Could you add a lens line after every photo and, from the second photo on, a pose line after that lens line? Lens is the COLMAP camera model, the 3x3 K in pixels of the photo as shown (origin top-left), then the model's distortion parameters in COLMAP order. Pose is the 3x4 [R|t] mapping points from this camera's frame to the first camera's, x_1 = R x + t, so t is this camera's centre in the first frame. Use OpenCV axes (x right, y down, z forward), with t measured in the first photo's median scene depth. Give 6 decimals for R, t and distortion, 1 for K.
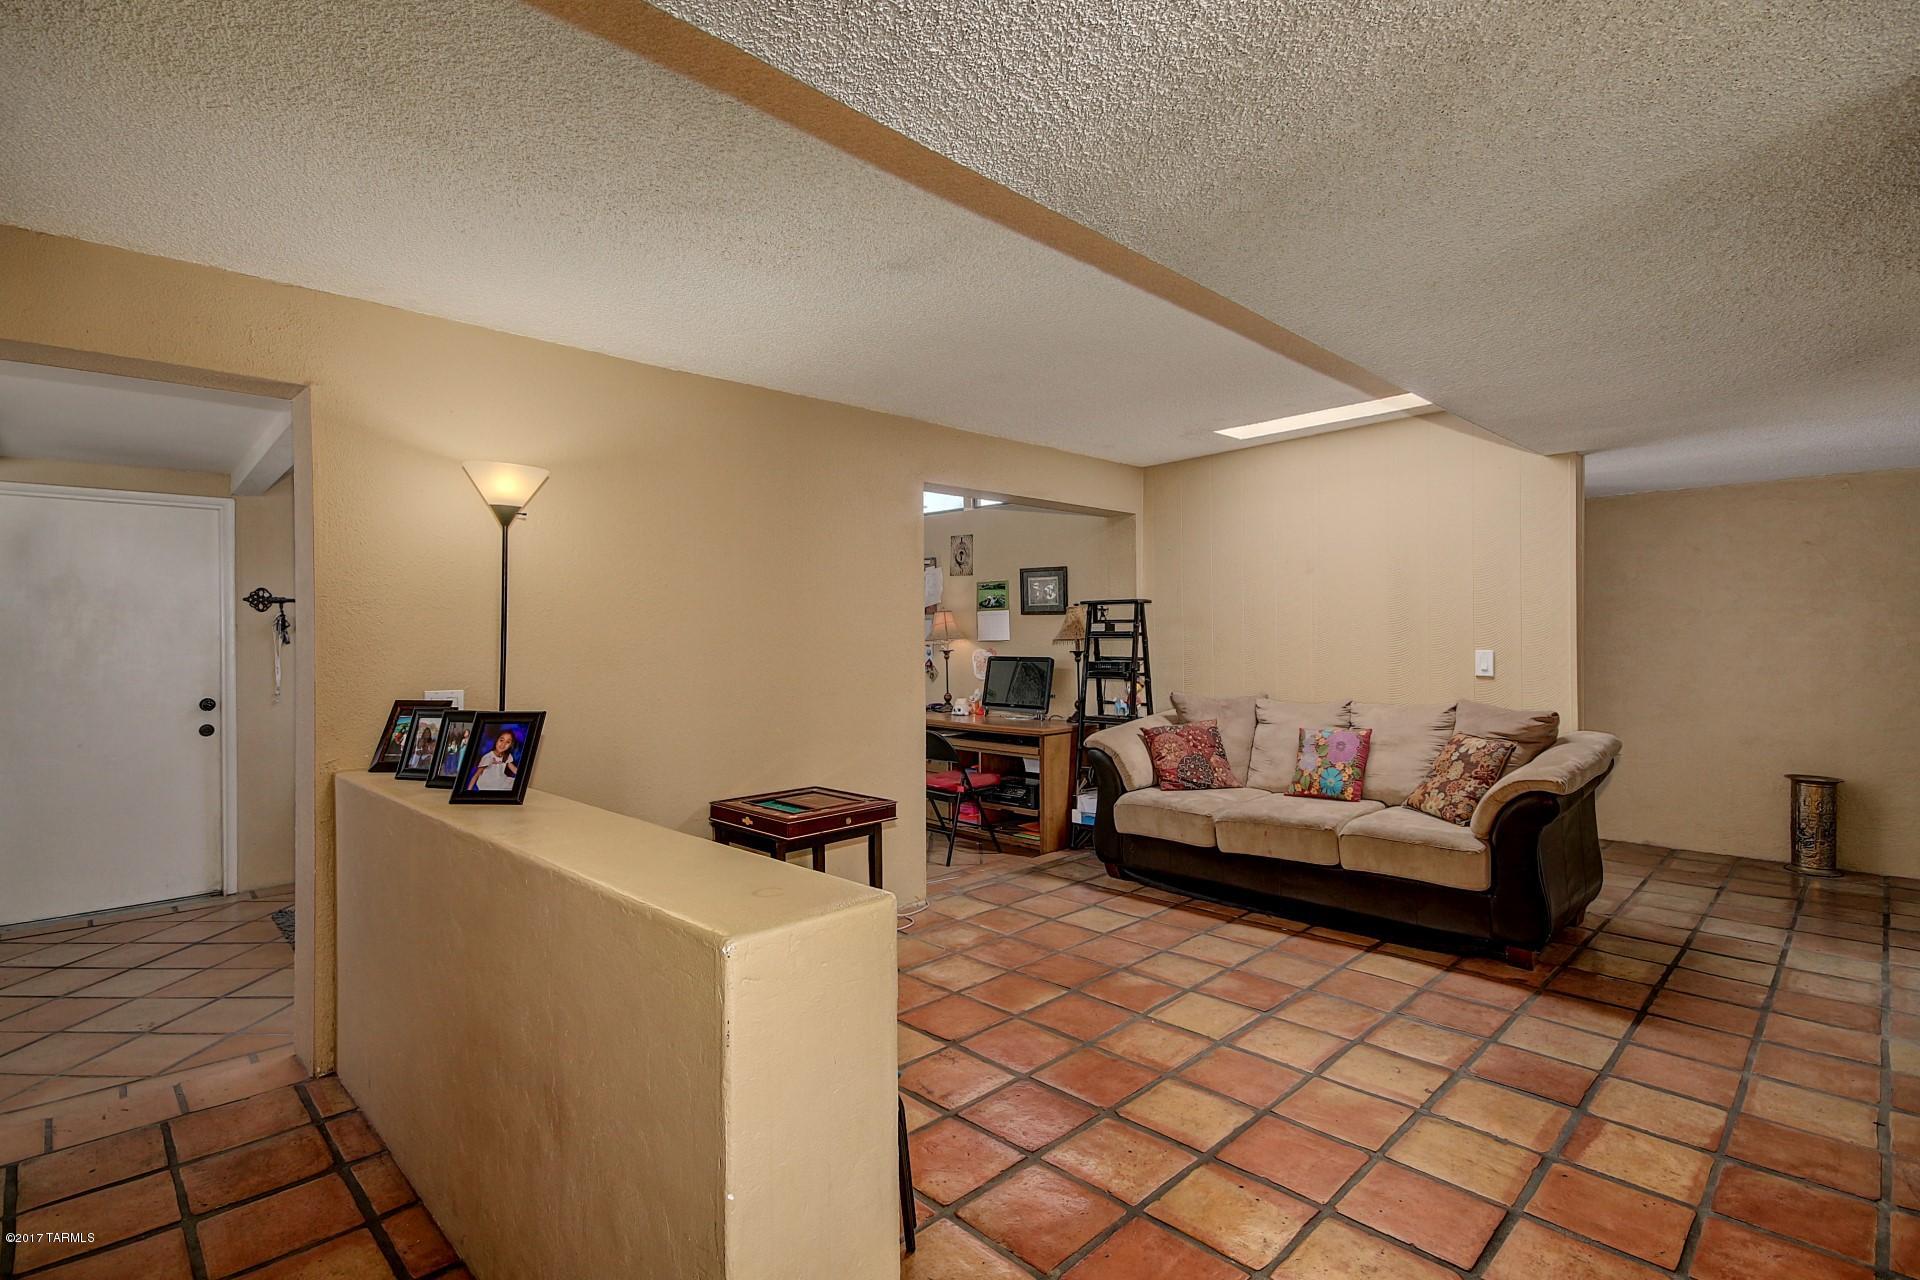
lens RADIAL K [[896.6, 0, 969.2], [0, 896.6, 632.2], [0, 0, 1]] dist [0.004522, -0.006642]
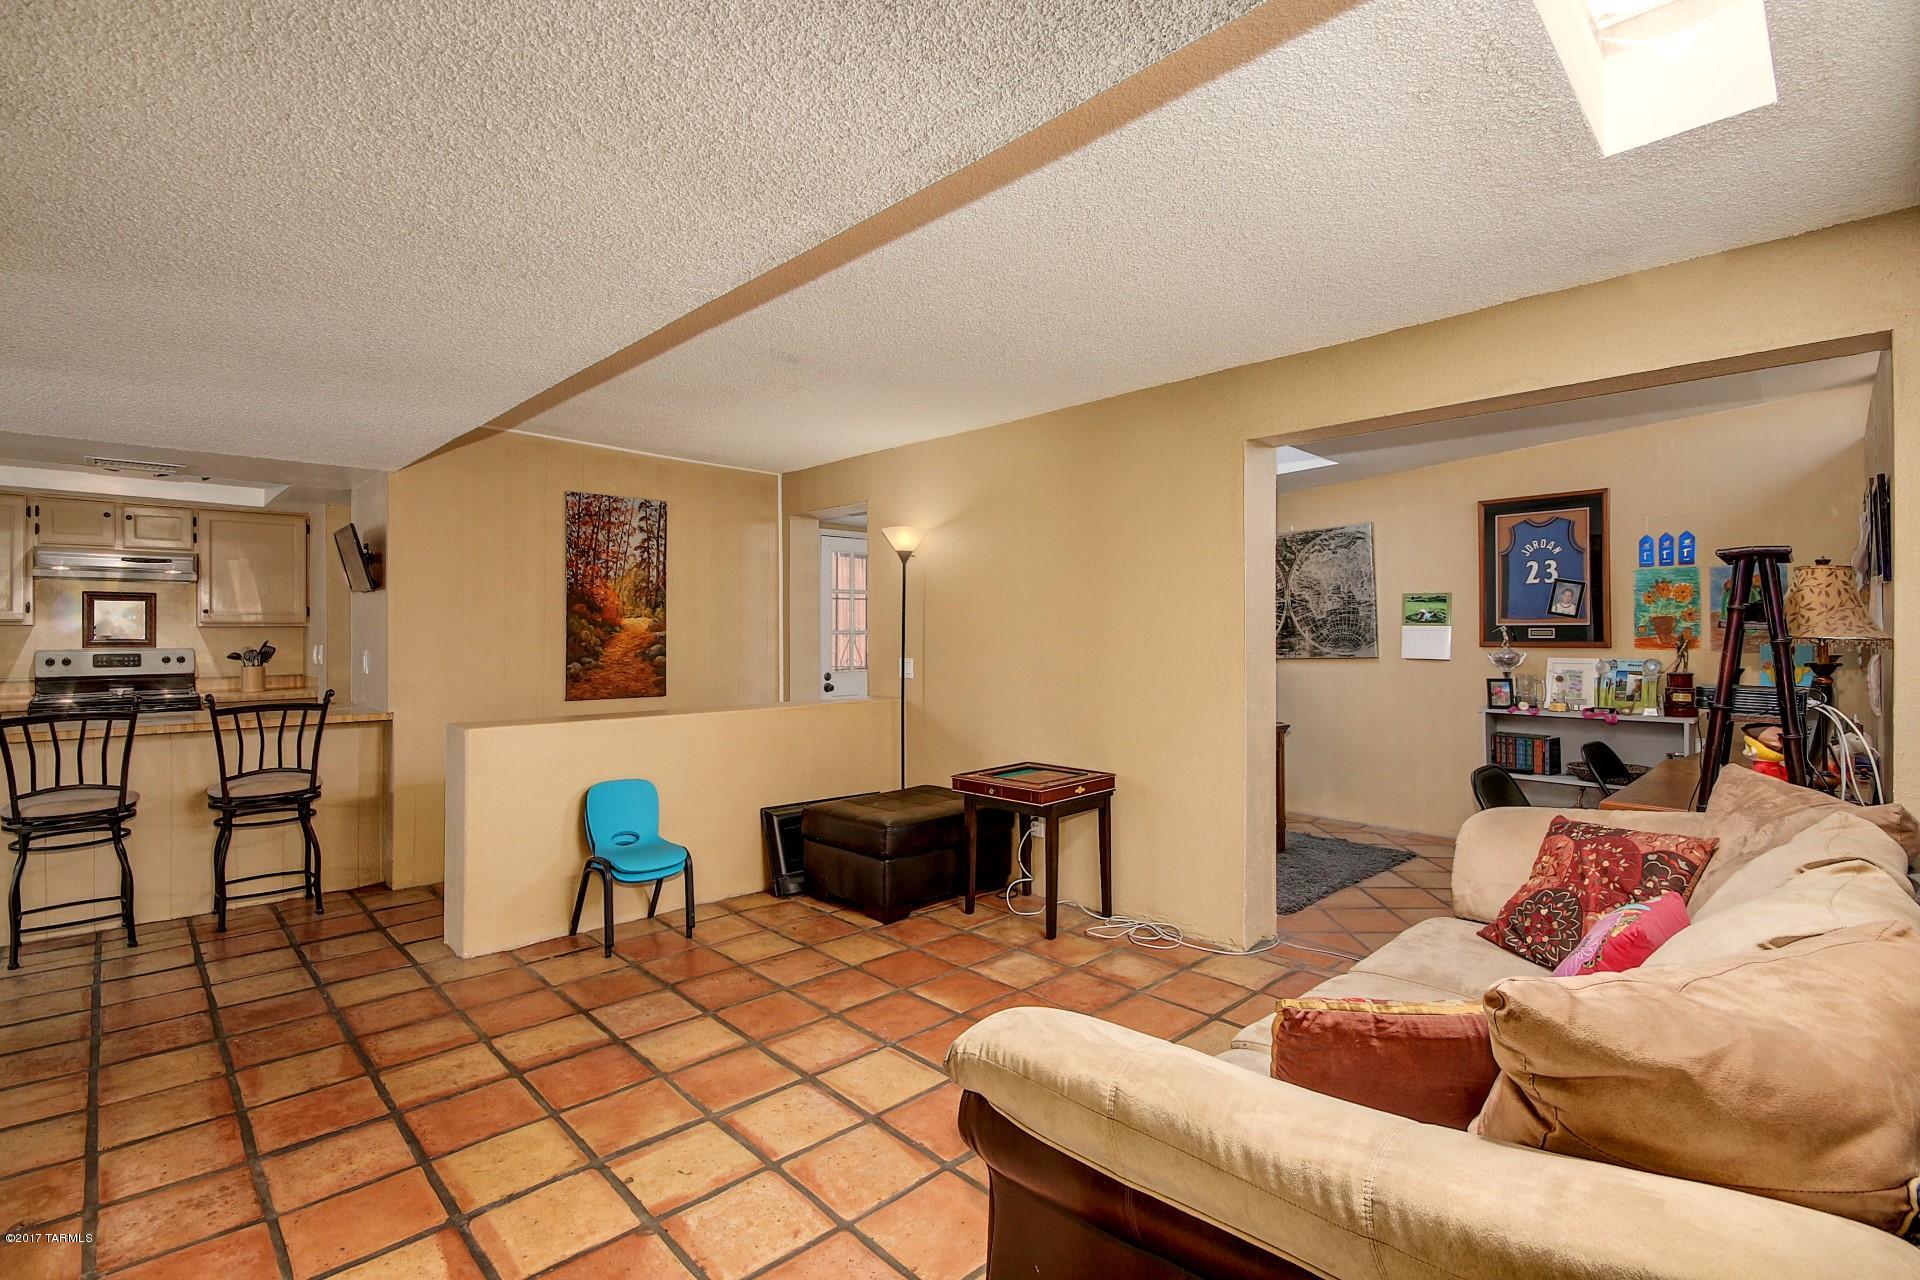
lens RADIAL K [[896.6, 0, 948.1], [0, 896.6, 628.4], [0, 0, 1]] dist [0.004522, -0.006642]
pose [[-0.023203, 0.007590, -0.999702, 0.768651], [0.008123, 0.999940, 0.007404, 0.003036], [0.999698, -0.007949, -0.023263, 0.765937]]
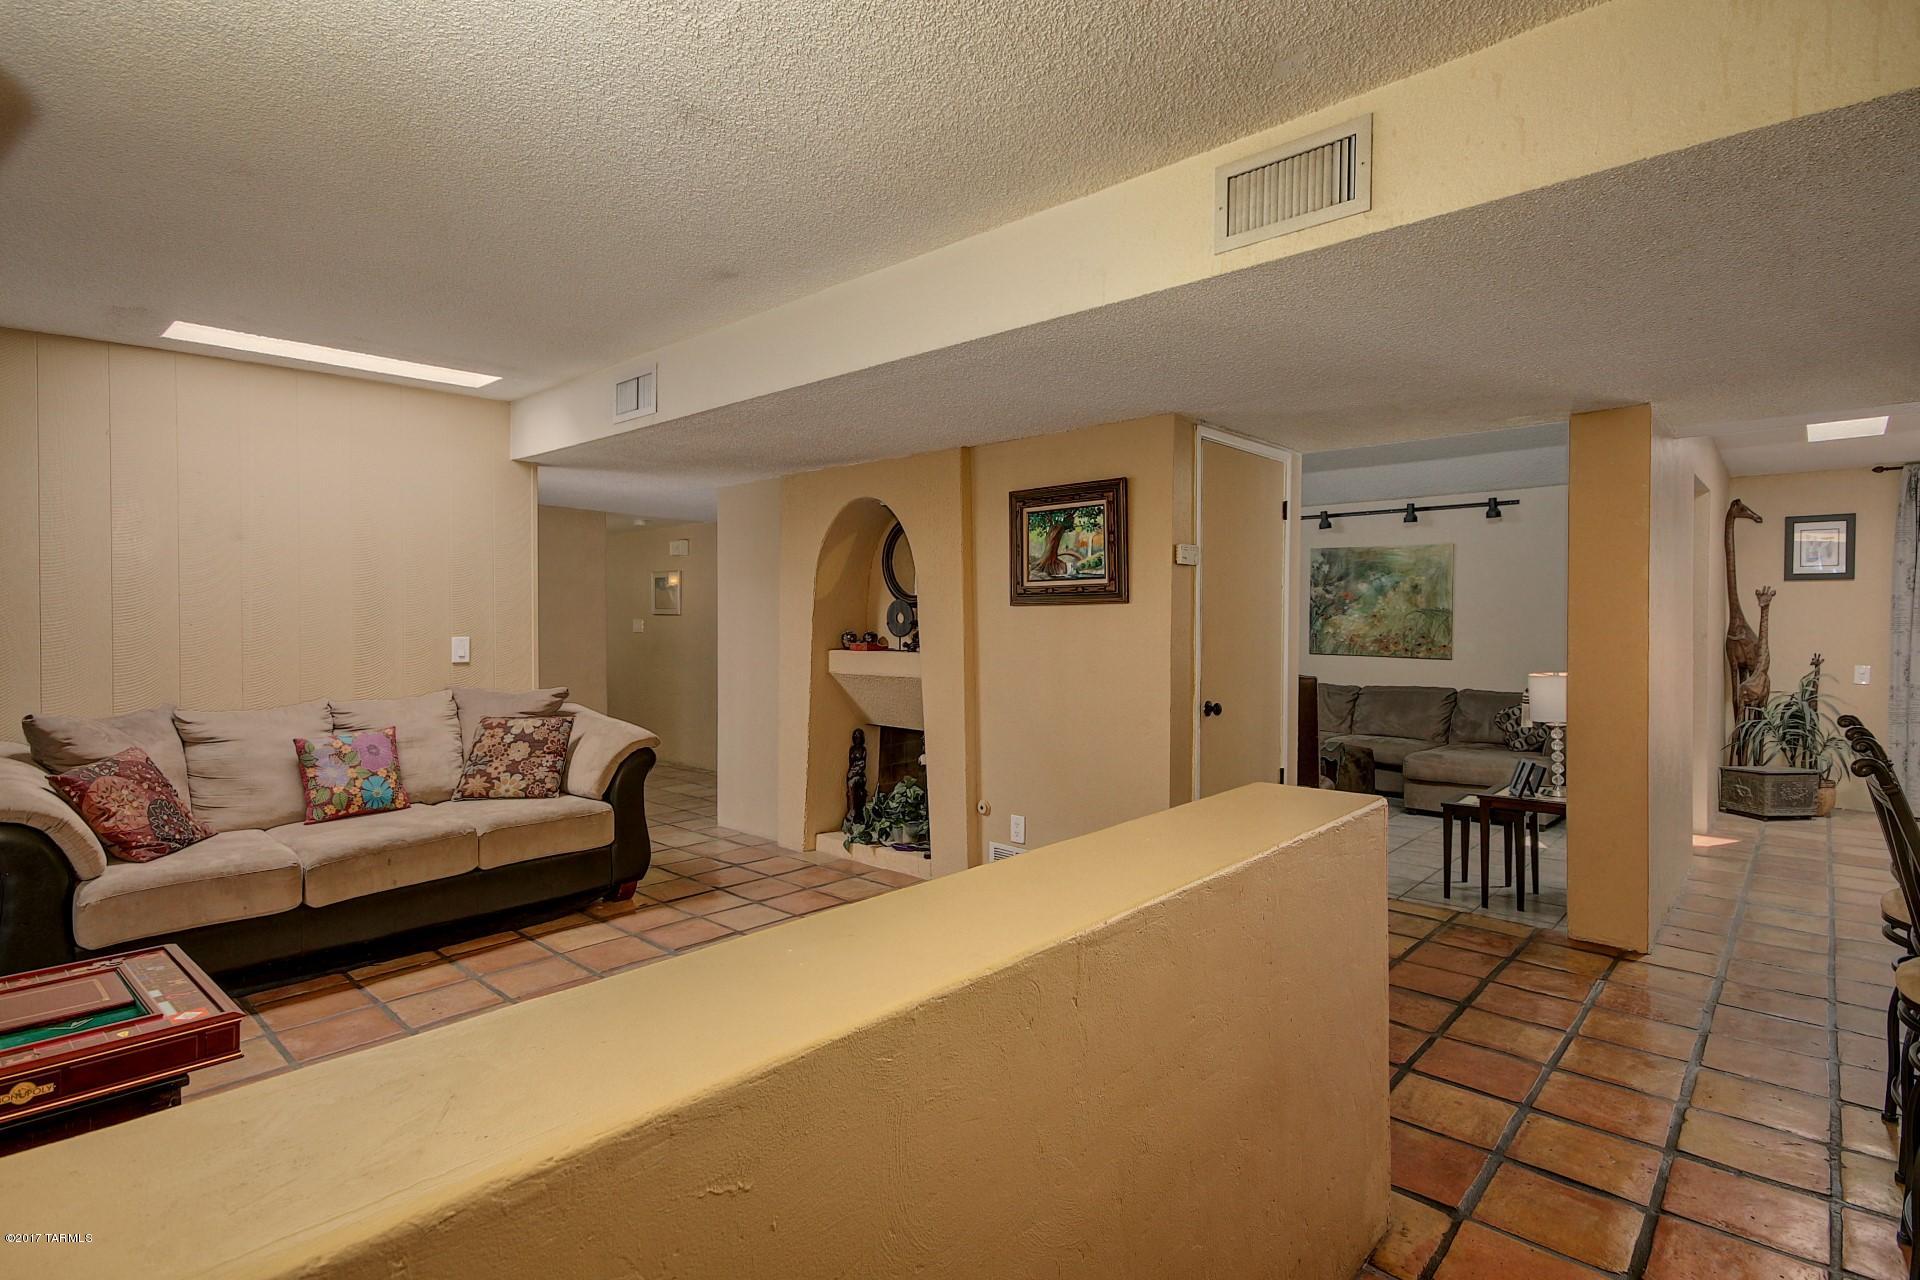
lens RADIAL K [[926.6, 0, 973.9], [0, 926.6, 629.5], [0, 0, 1]] dist [-0.004992, 0.001427]
pose [[-0.055516, -0.000440, 0.998458, -0.504639], [0.000310, 1.000000, 0.000458, 0.011098], [-0.998458, 0.000335, -0.055516, 0.477199]]
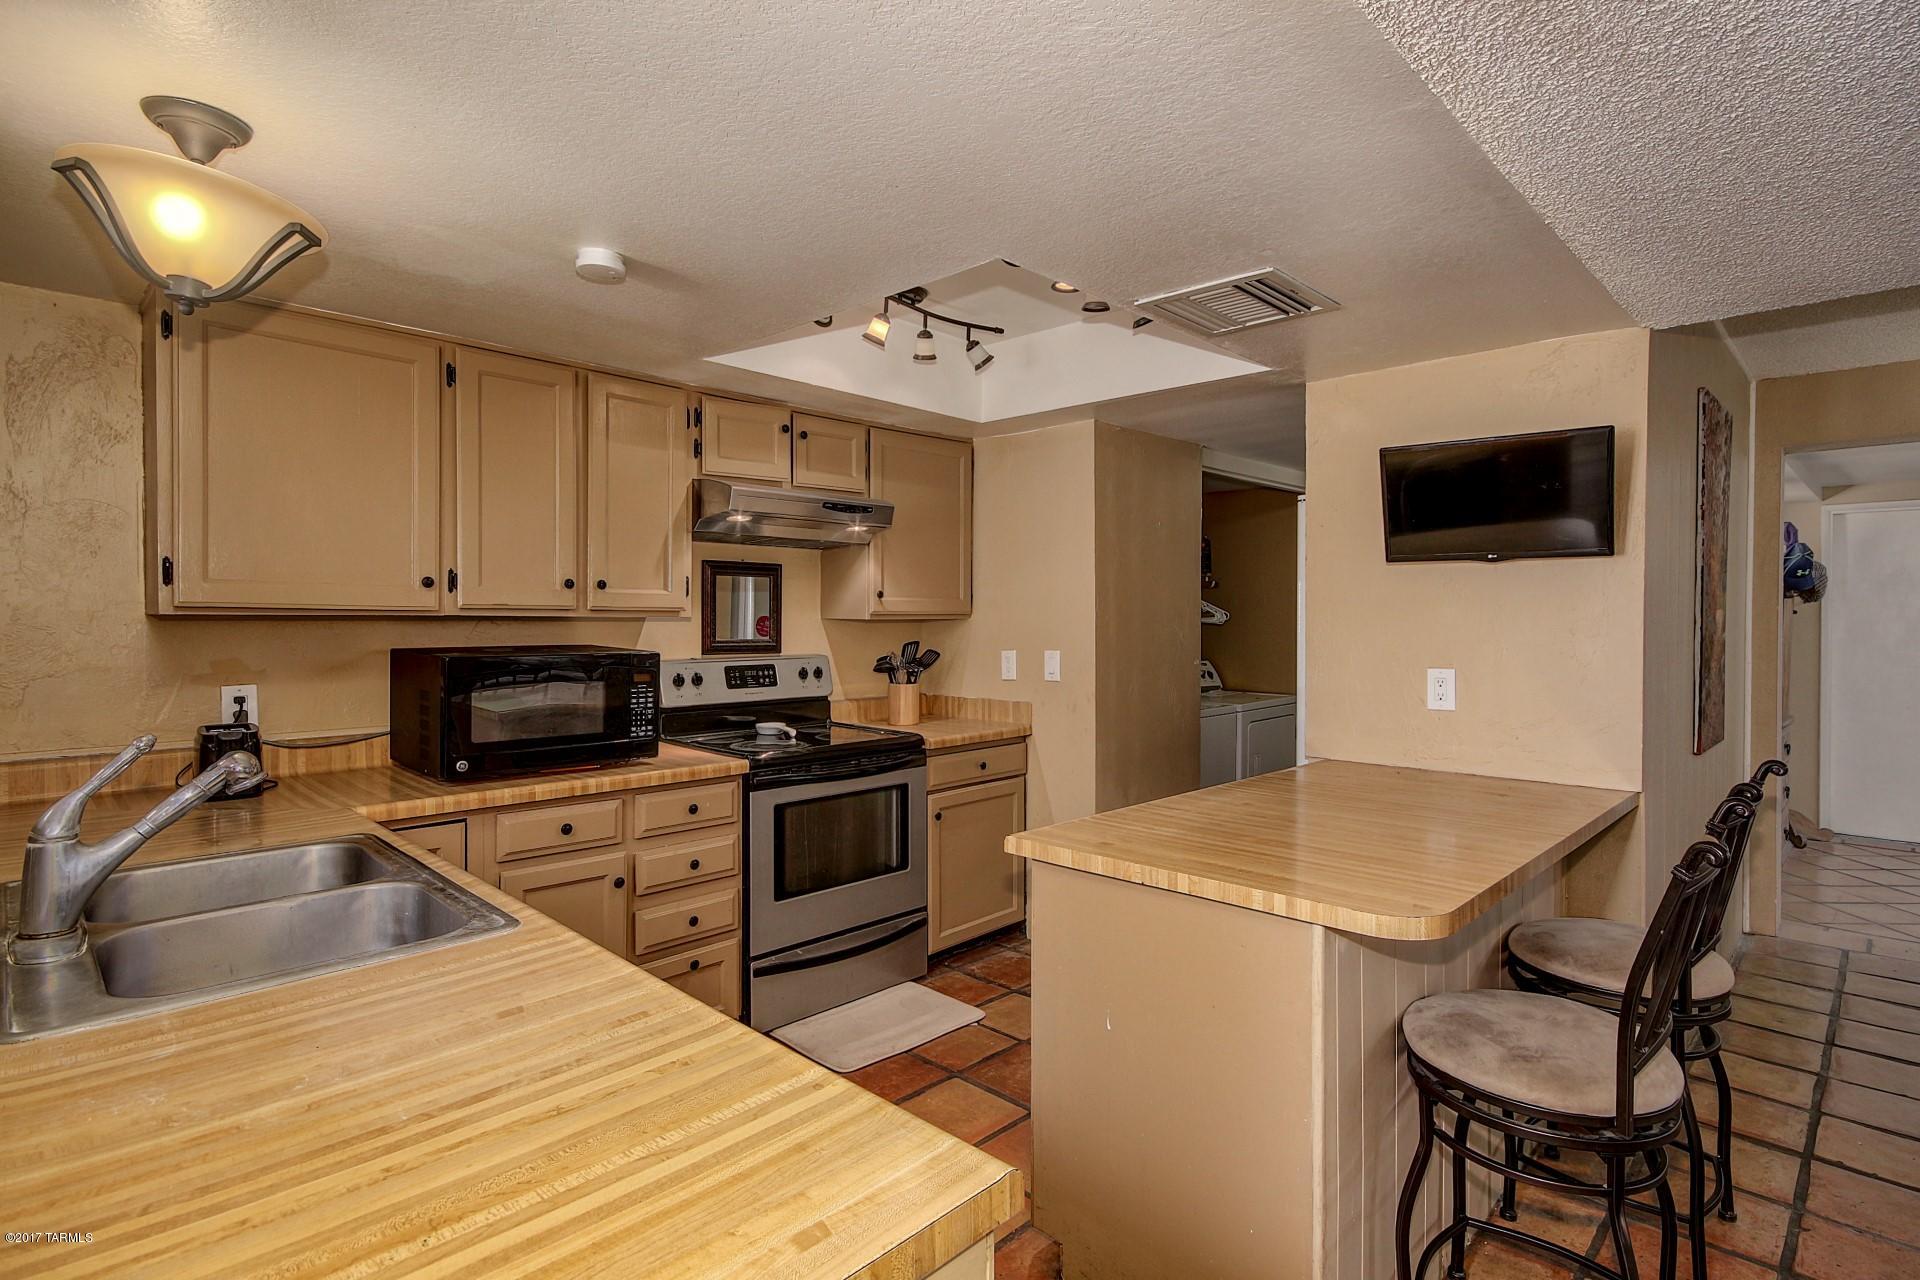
lens RADIAL K [[956.8, 0, 957.9], [0, 956.8, 628.5], [0, 0, 1]] dist [-0.001800, 0.001245]
pose [[0.025586, 0.023934, -0.999386, 0.319815], [0.000894, 0.999712, 0.023964, -0.012052], [0.999672, -0.001506, 0.025558, -0.340673]]
